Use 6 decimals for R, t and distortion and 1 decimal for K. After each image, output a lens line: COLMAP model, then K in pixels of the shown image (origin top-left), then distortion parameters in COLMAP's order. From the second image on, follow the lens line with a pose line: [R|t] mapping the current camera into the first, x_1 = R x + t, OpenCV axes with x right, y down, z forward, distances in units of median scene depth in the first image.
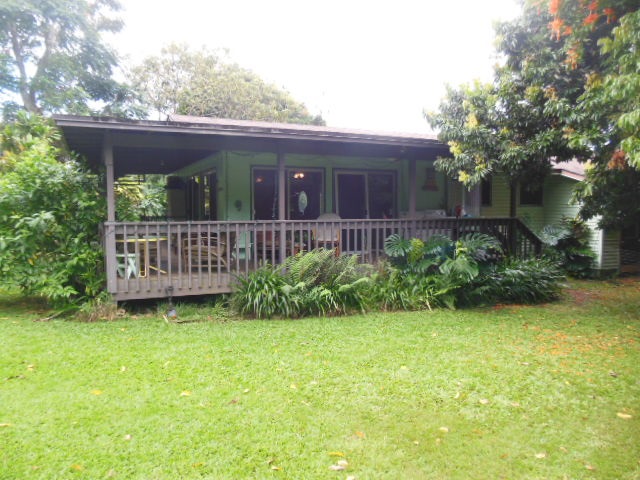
lens RADIAL K [[478.2, 0, 320.0], [0, 478.2, 240.0], [0, 0, 1]] dist [0.004056, -0.000299]
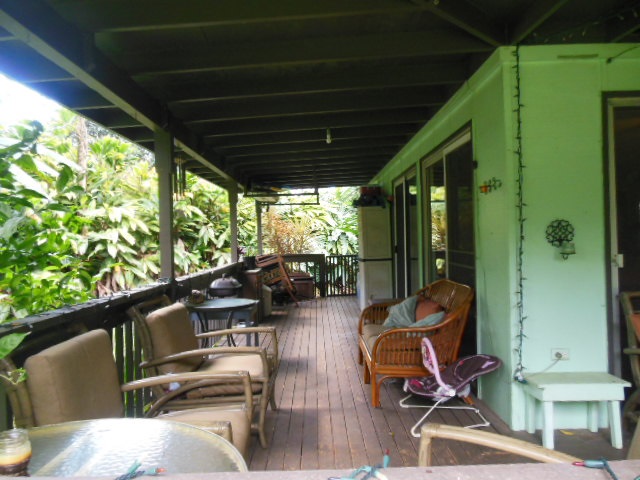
lens RADIAL K [[478.2, 0, 320.0], [0, 478.2, 240.0], [0, 0, 1]] dist [0.004056, -0.000299]
pose [[0.903161, -0.017841, -0.428931, -0.131637], [-0.005868, 0.998530, -0.053887, -0.040797], [0.429262, 0.051185, 0.901728, 0.509053]]
